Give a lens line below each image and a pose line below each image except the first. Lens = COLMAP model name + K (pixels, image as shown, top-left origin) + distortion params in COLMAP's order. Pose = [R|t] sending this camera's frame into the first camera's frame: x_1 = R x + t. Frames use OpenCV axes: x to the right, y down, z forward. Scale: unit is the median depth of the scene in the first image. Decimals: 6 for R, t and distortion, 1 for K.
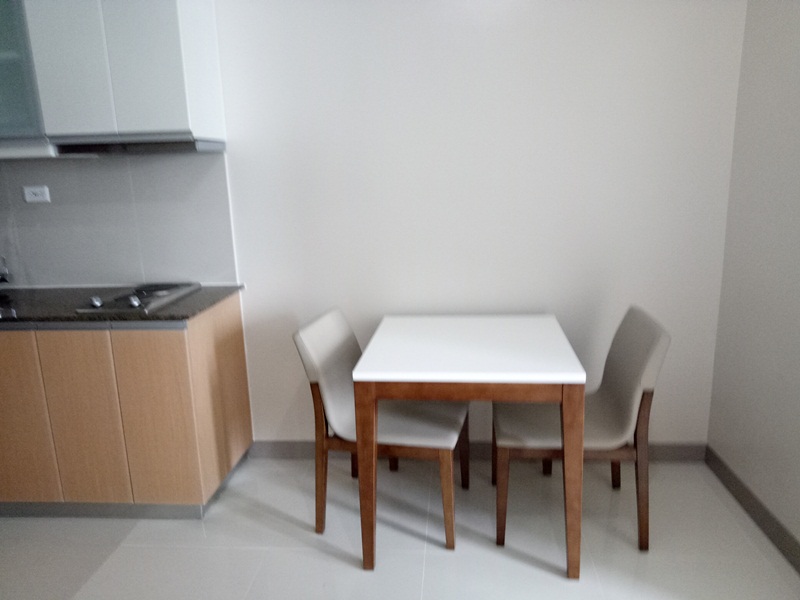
lens RADIAL K [[594.4, 0, 400.0], [0, 594.4, 301.4], [0, 0, 1]] dist [0.016432, -0.000125]
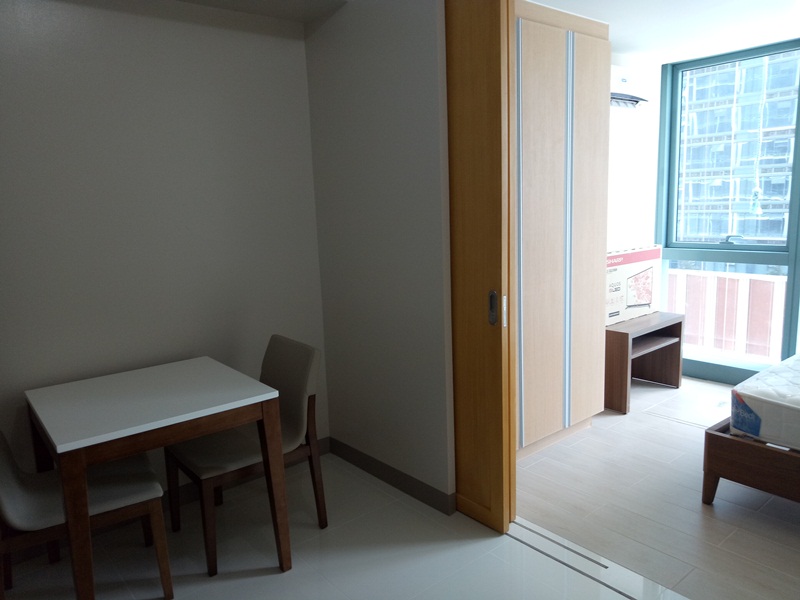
lens RADIAL K [[594.4, 0, 400.2], [0, 594.4, 302.1], [0, 0, 1]] dist [0.016432, -0.000125]
pose [[0.710691, -0.116524, 0.693787, -0.281916], [0.169885, 0.985427, -0.008518, -0.002616], [-0.682684, 0.123918, 0.720129, -0.045369]]
